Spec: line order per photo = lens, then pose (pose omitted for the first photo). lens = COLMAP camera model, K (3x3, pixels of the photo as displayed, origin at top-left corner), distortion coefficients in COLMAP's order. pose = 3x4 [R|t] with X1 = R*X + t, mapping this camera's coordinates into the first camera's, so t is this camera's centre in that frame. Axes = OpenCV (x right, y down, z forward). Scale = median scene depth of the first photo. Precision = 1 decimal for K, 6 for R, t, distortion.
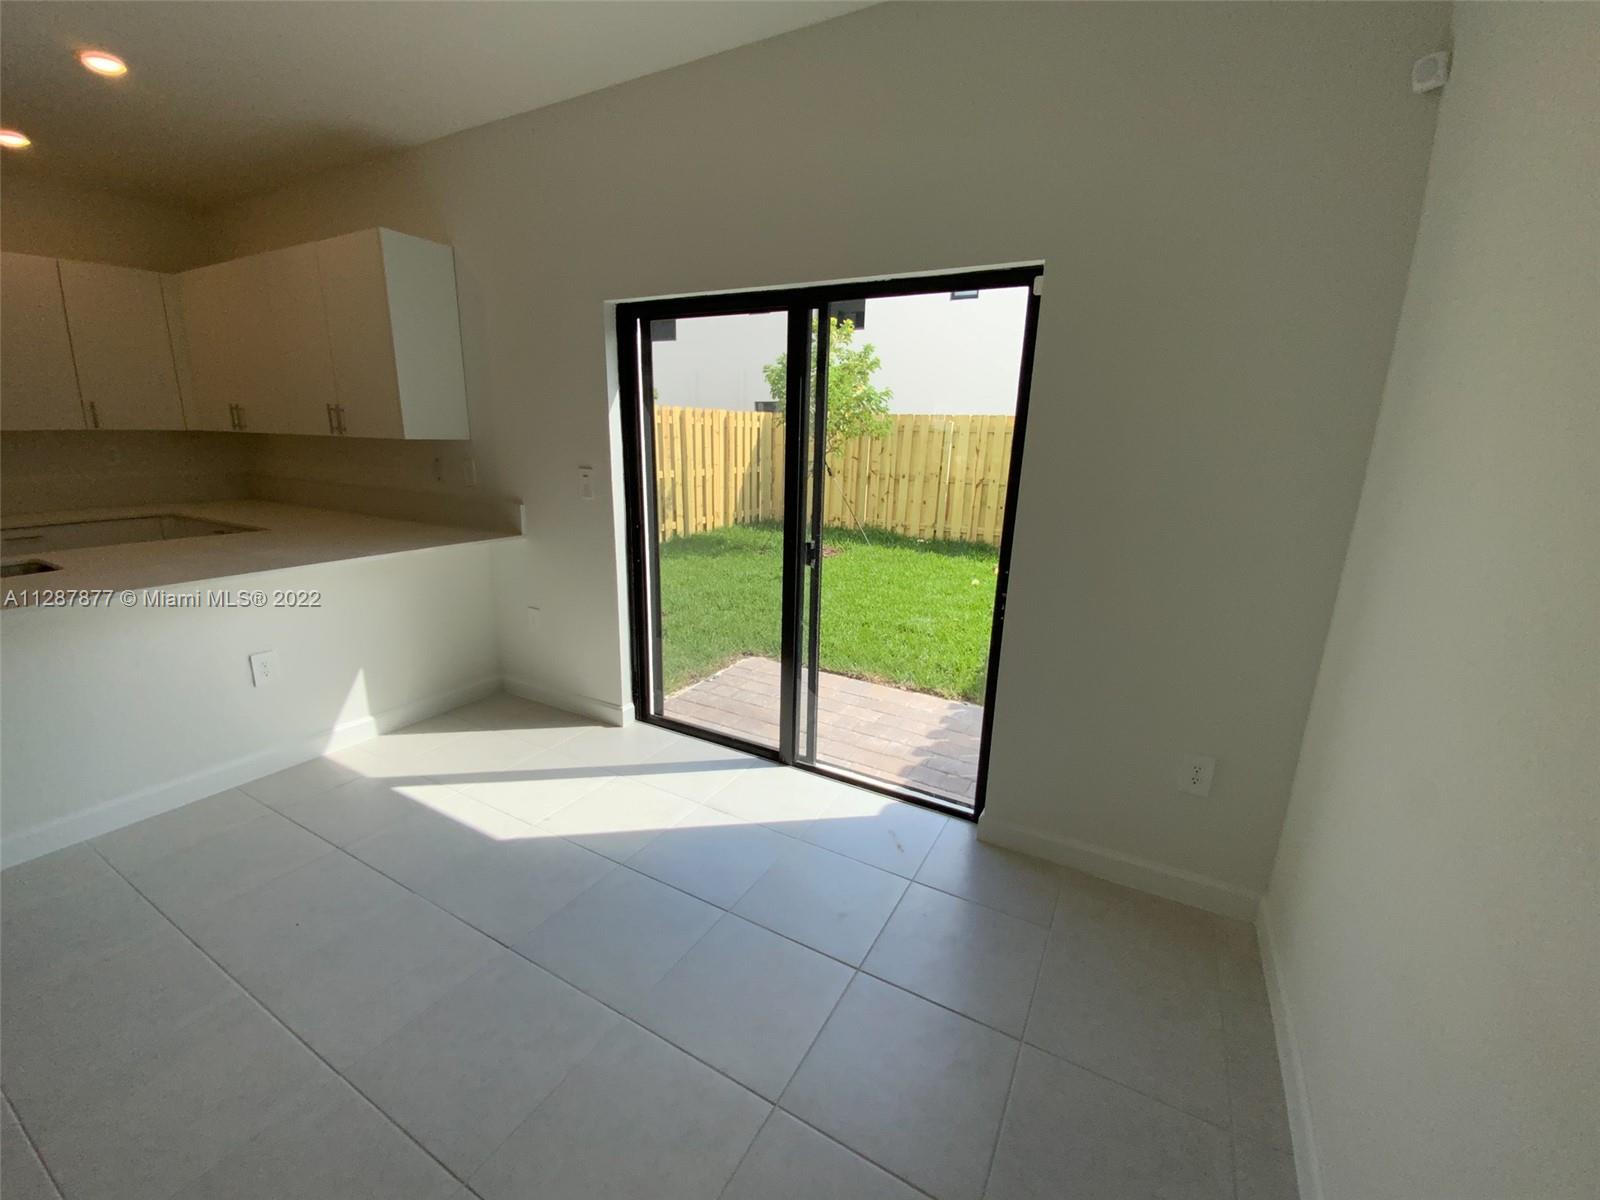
lens RADIAL K [[643.0, 0, 800.0], [0, 643.0, 600.0], [0, 0, 1]] dist [0.029280, -0.023756]
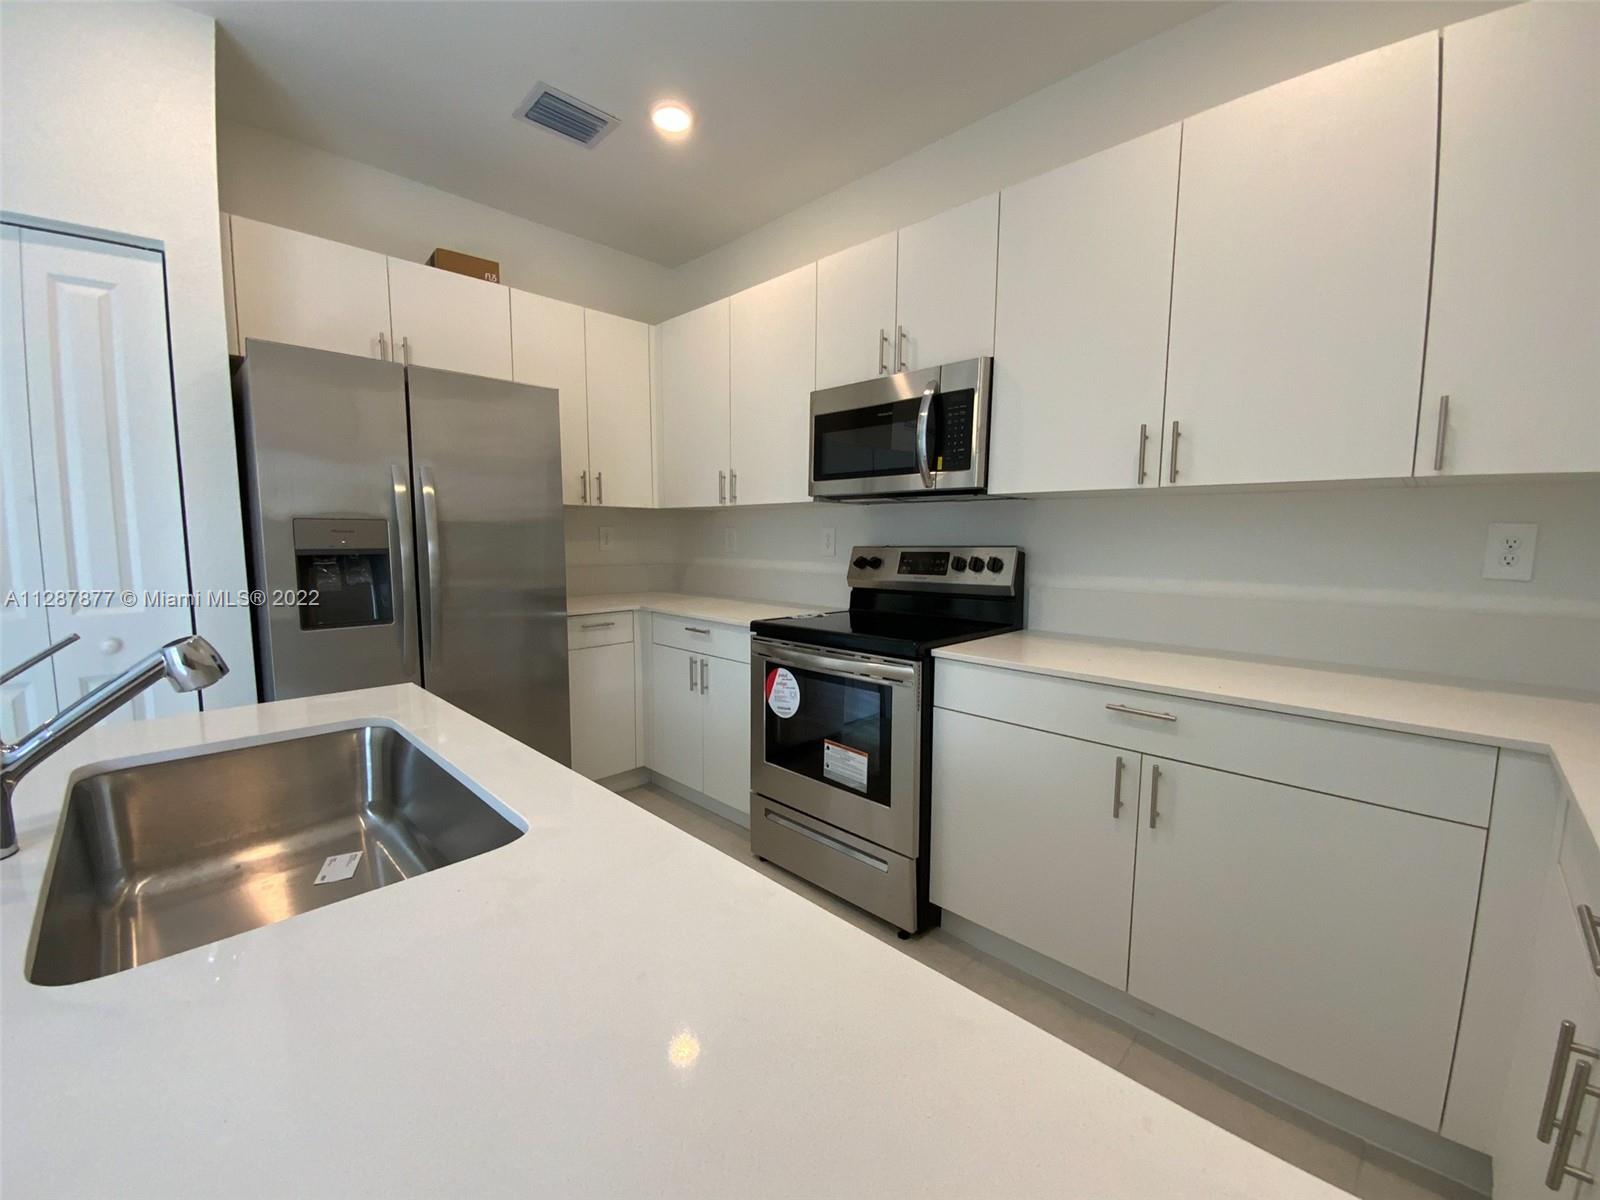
lens RADIAL K [[643.0, 0, 800.0], [0, 643.0, 600.0], [0, 0, 1]] dist [0.029280, -0.023756]
pose [[-0.266909, 0.069750, -0.961194, -0.647619], [-0.248284, 0.958733, 0.138516, -0.160729], [0.931190, 0.275620, -0.238577, 0.778306]]
